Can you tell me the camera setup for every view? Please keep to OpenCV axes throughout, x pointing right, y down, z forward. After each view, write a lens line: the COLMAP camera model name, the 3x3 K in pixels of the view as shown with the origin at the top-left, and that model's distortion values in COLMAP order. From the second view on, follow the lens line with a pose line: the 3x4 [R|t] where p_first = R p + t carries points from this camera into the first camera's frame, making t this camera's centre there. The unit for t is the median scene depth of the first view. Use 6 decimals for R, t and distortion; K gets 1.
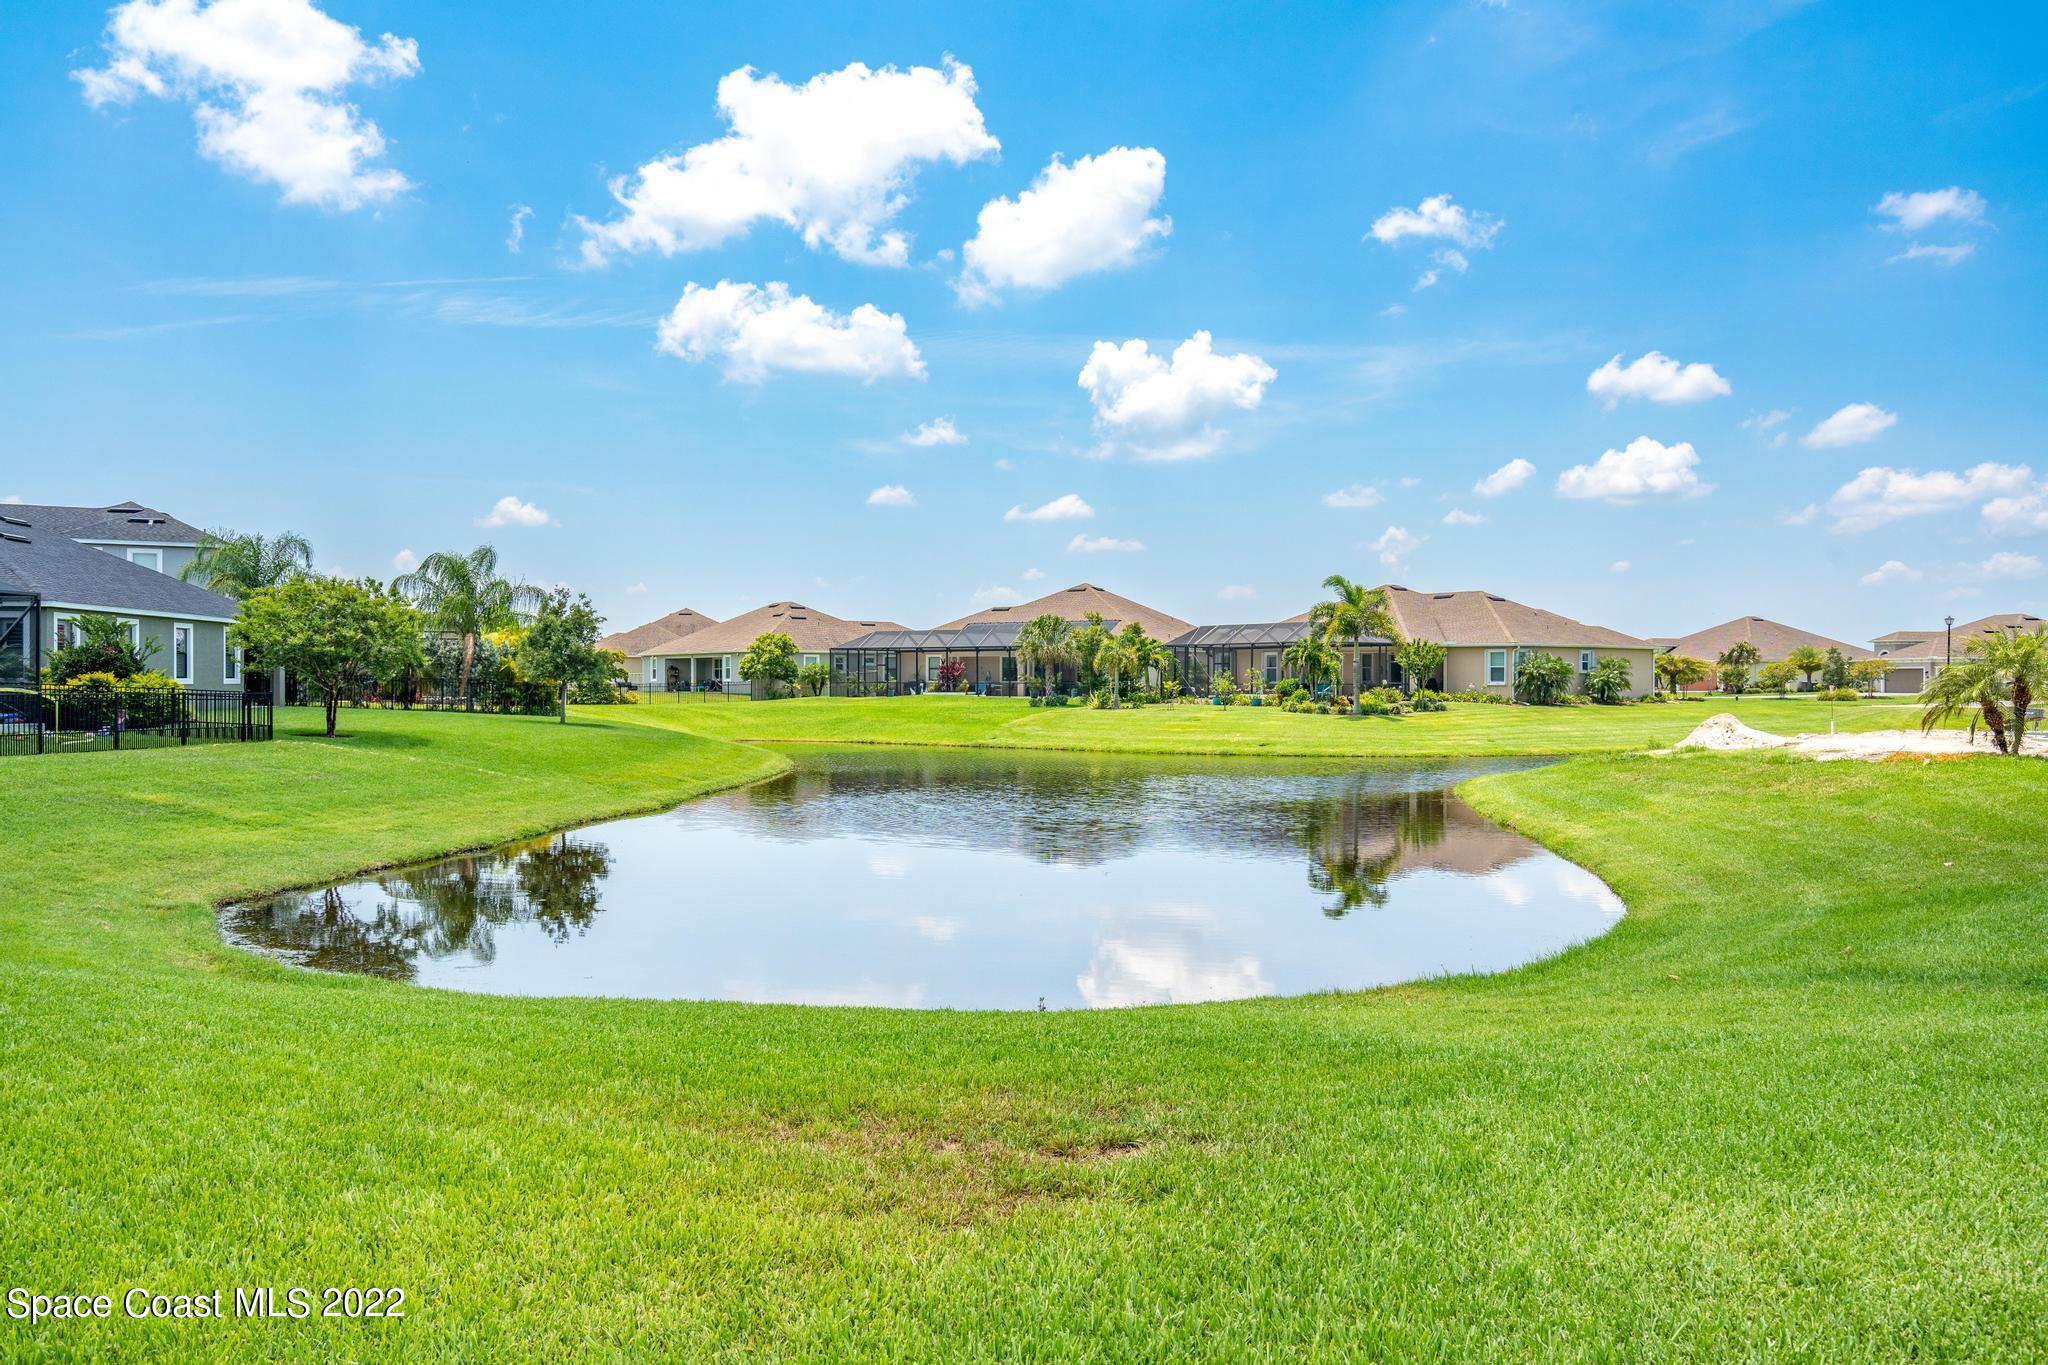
lens RADIAL K [[1458.7, 0, 1016.0], [0, 1458.7, 684.3], [0, 0, 1]] dist [-0.010826, -0.004800]
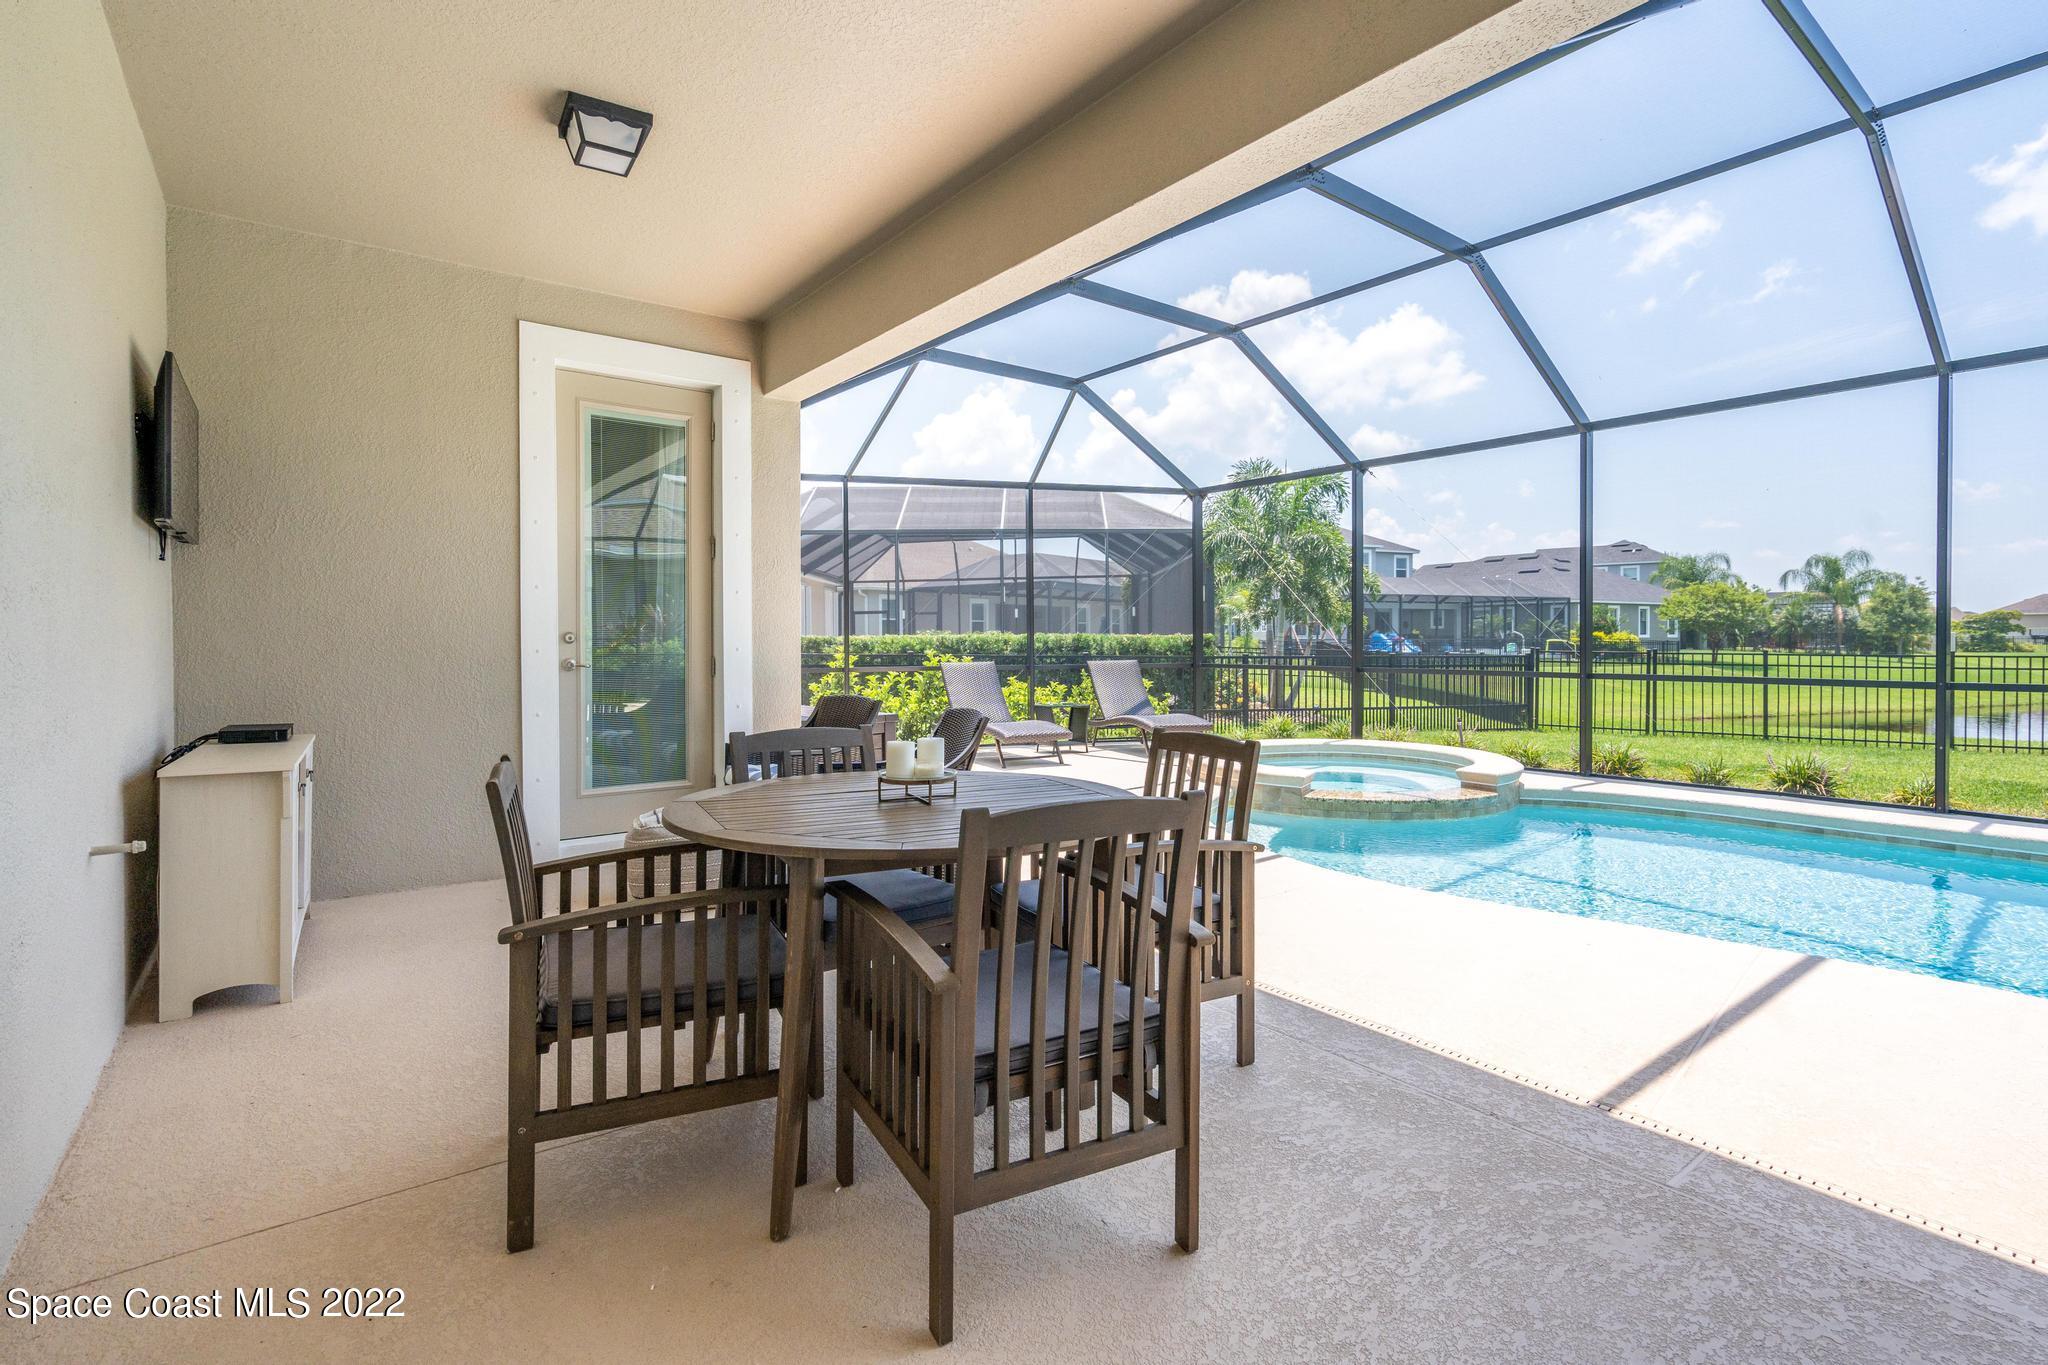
lens RADIAL K [[948.2, 0, 1035.4], [0, 948.2, 652.6], [0, 0, 1]] dist [0.000535, 0.000220]
pose [[0.434239, 0.010168, -0.900740, 0.197410], [0.002582, 0.999918, 0.012532, 0.001770], [0.900794, -0.007768, 0.434177, -0.259475]]
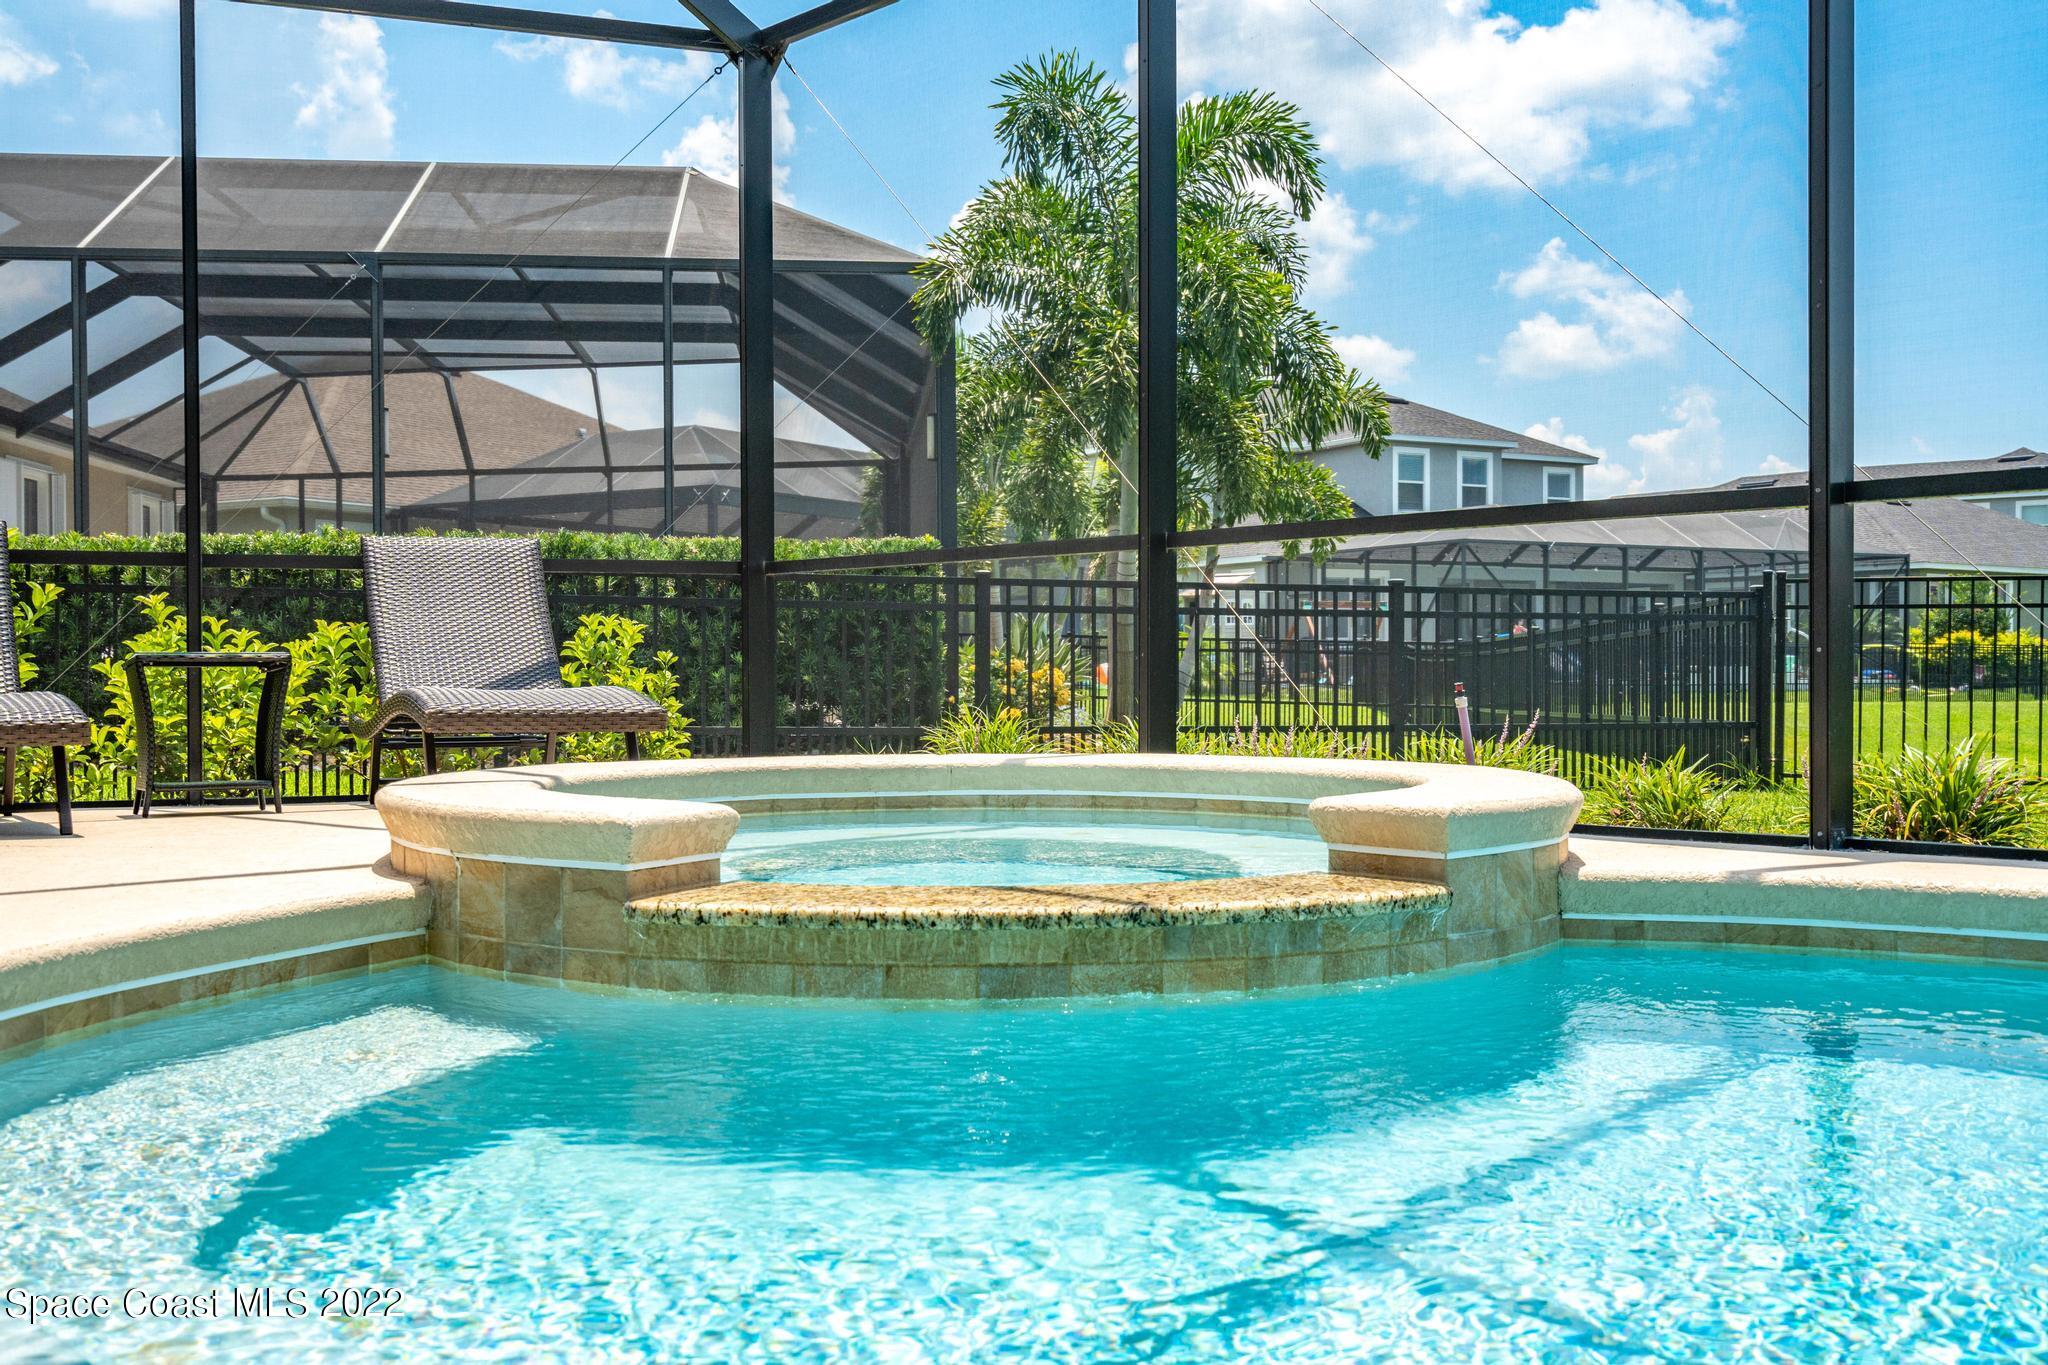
lens RADIAL K [[1999.5, 0, 1012.4], [0, 1999.5, 709.5], [0, 0, 1]] dist [0.017119, 0.005908]
pose [[0.511272, 0.012705, -0.859325, 0.157392], [0.001972, 0.999871, 0.015956, 0.016108], [0.859417, -0.009853, 0.511181, -0.191364]]
